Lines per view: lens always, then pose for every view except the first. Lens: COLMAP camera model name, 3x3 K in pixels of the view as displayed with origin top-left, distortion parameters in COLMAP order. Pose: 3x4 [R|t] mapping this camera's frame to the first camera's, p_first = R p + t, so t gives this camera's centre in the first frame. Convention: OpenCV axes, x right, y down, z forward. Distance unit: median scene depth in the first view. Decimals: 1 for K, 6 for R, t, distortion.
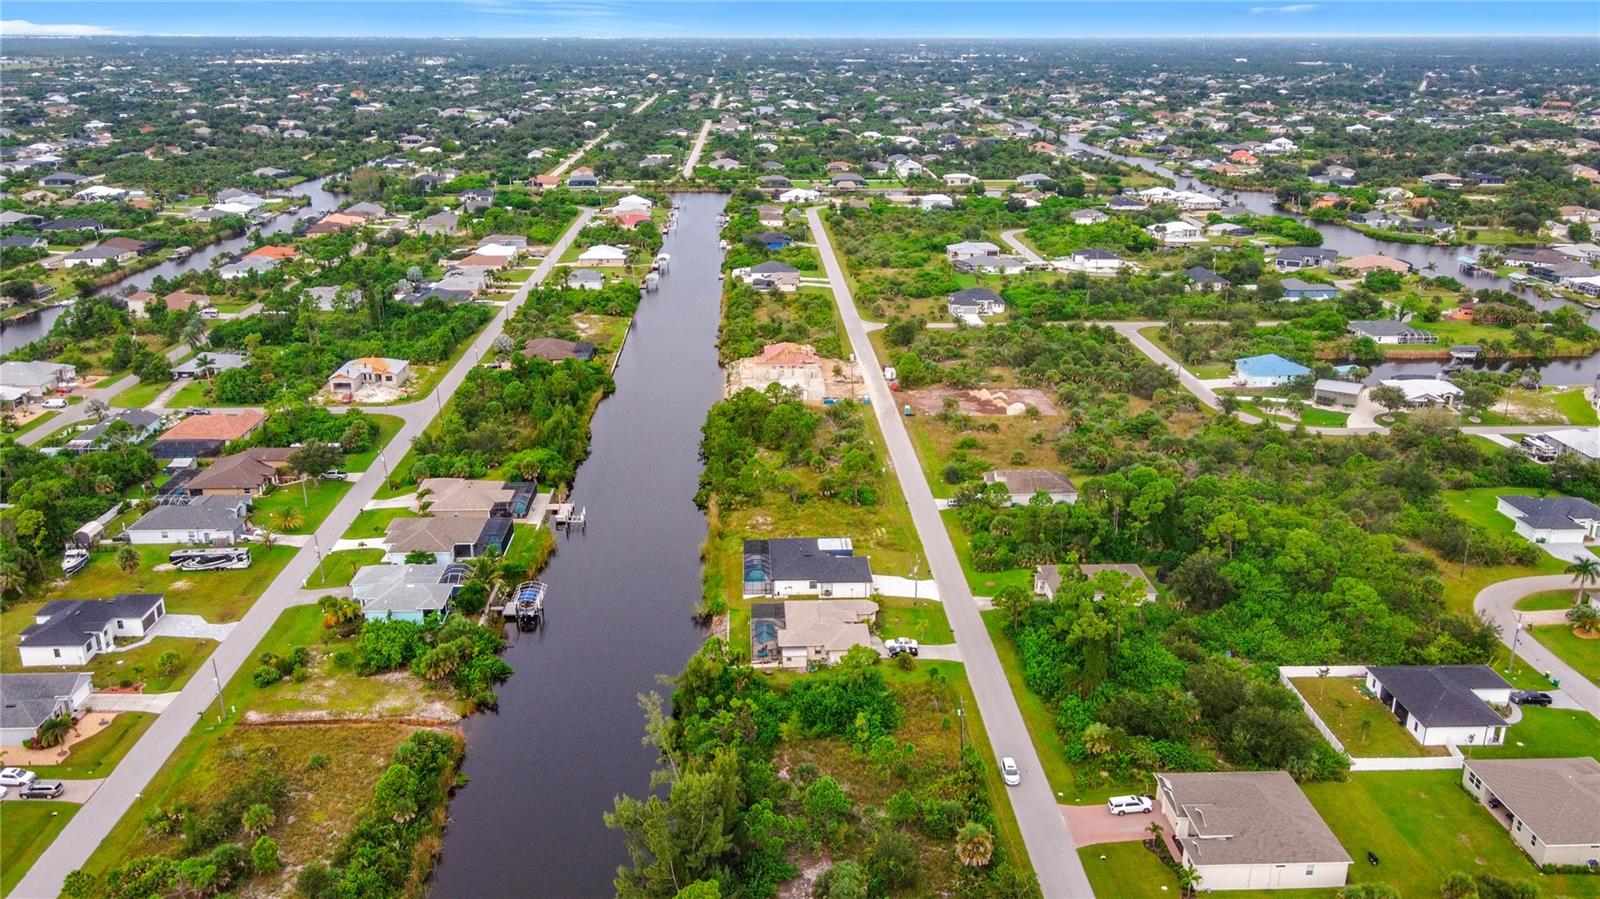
lens RADIAL K [[1260.4, 0, 800.0], [0, 1260.4, 449.5], [0, 0, 1]] dist [-0.047075, 0.102719]
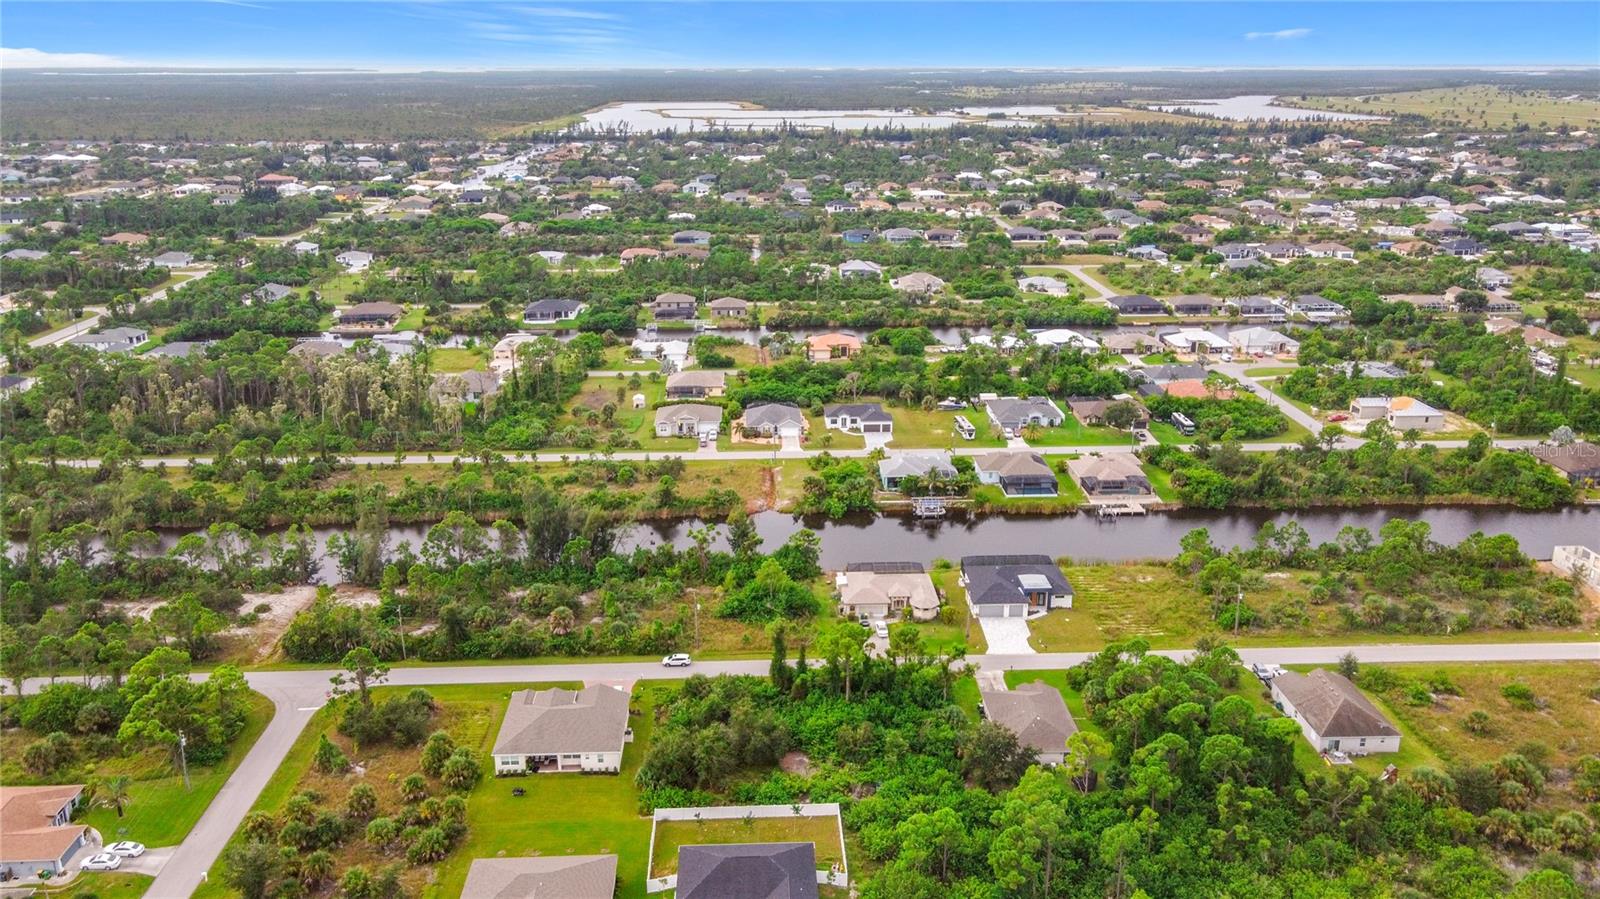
lens RADIAL K [[1226.0, 0, 799.4], [0, 1226.0, 444.3], [0, 0, 1]] dist [0.006656, 0.015968]
pose [[-0.002125, 0.296166, -0.955134, 1.025899], [-0.317649, 0.905468, 0.281473, -0.267063], [0.948206, 0.303996, 0.092152, 0.741707]]
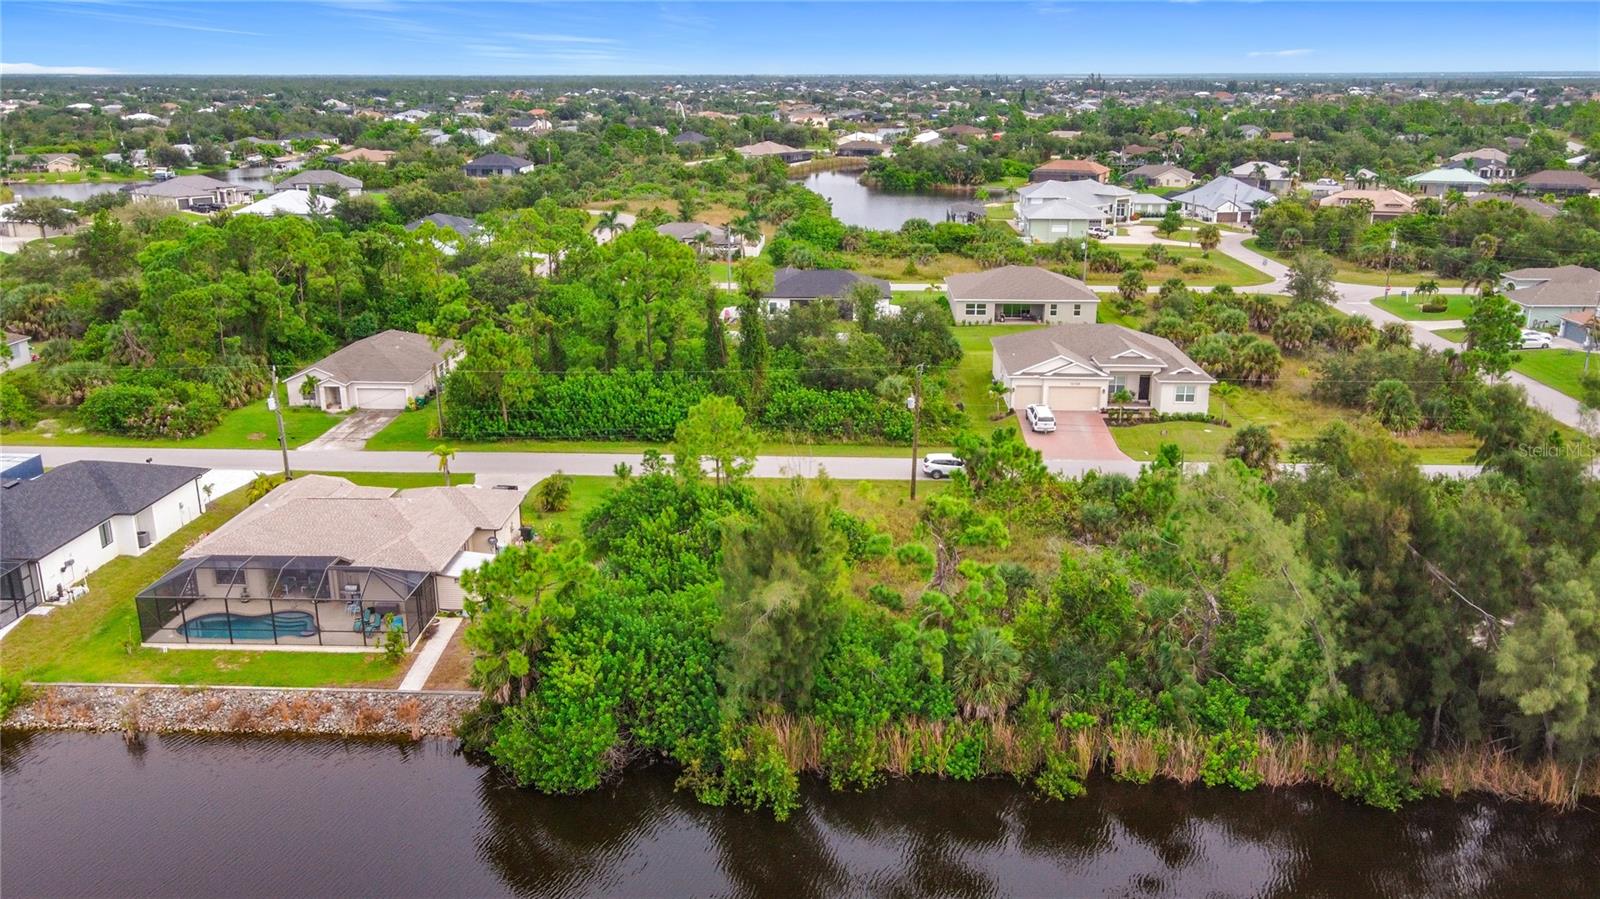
lens RADIAL K [[1250.8, 0, 800.2], [0, 1250.8, 443.0], [0, 0, 1]] dist [-0.007440, 0.053624]
pose [[0.087885, -0.289495, 0.953136, -0.321651], [0.320146, 0.914284, 0.248175, 0.059132], [-0.943283, 0.283332, 0.173032, 0.761550]]
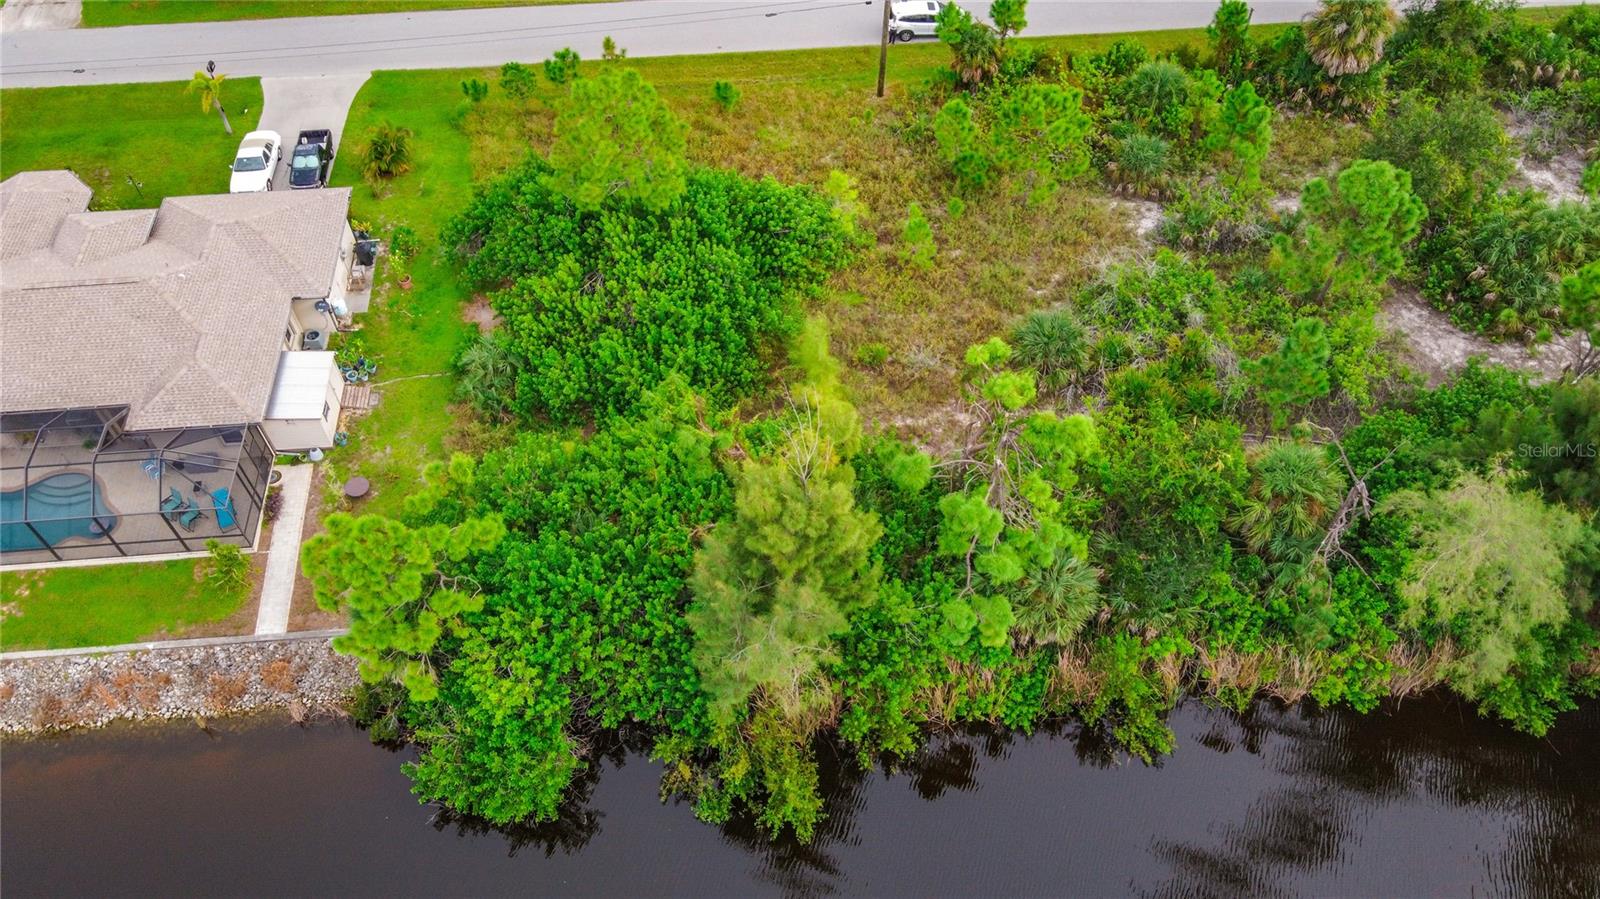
lens RADIAL K [[1226.0, 0, 799.4], [0, 1226.0, 444.3], [0, 0, 1]] dist [0.006656, 0.015968]
pose [[-0.033556, -0.788311, 0.614361, -0.166983], [0.329266, 0.571670, 0.751517, 0.003657], [-0.943641, 0.227506, 0.240381, 0.770155]]
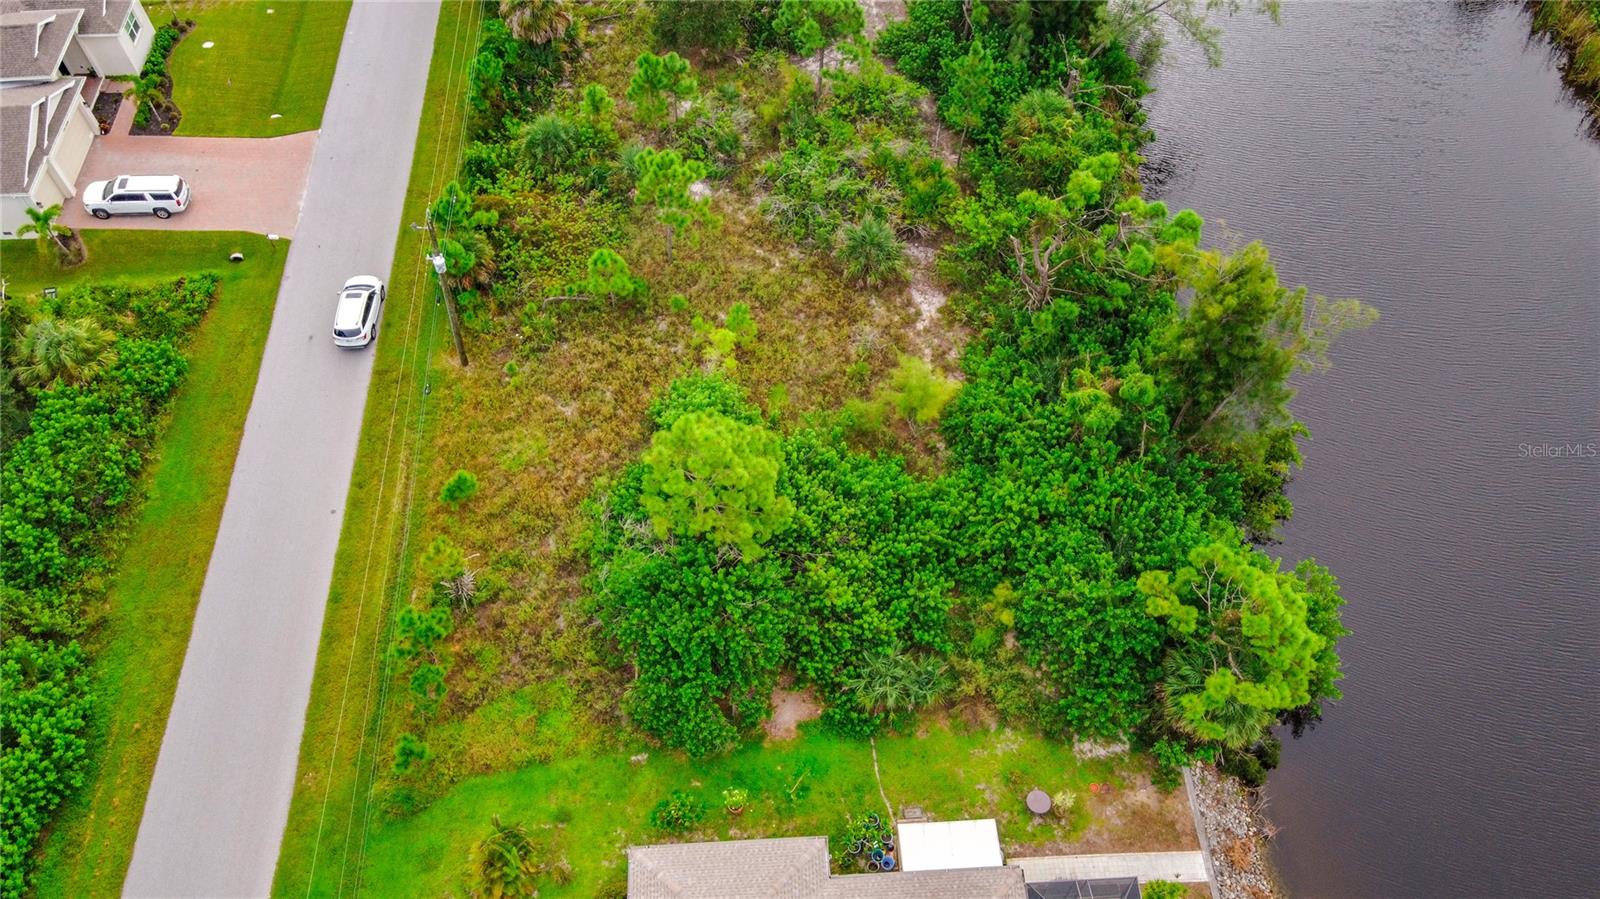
lens RADIAL K [[1226.0, 0, 799.4], [0, 1226.0, 444.3], [0, 0, 1]] dist [0.006656, 0.015968]
pose [[-0.999944, 0.010460, 0.001794, 0.021647], [0.004678, 0.282649, 0.959212, -0.081930], [0.009527, 0.959167, -0.282682, 0.912277]]
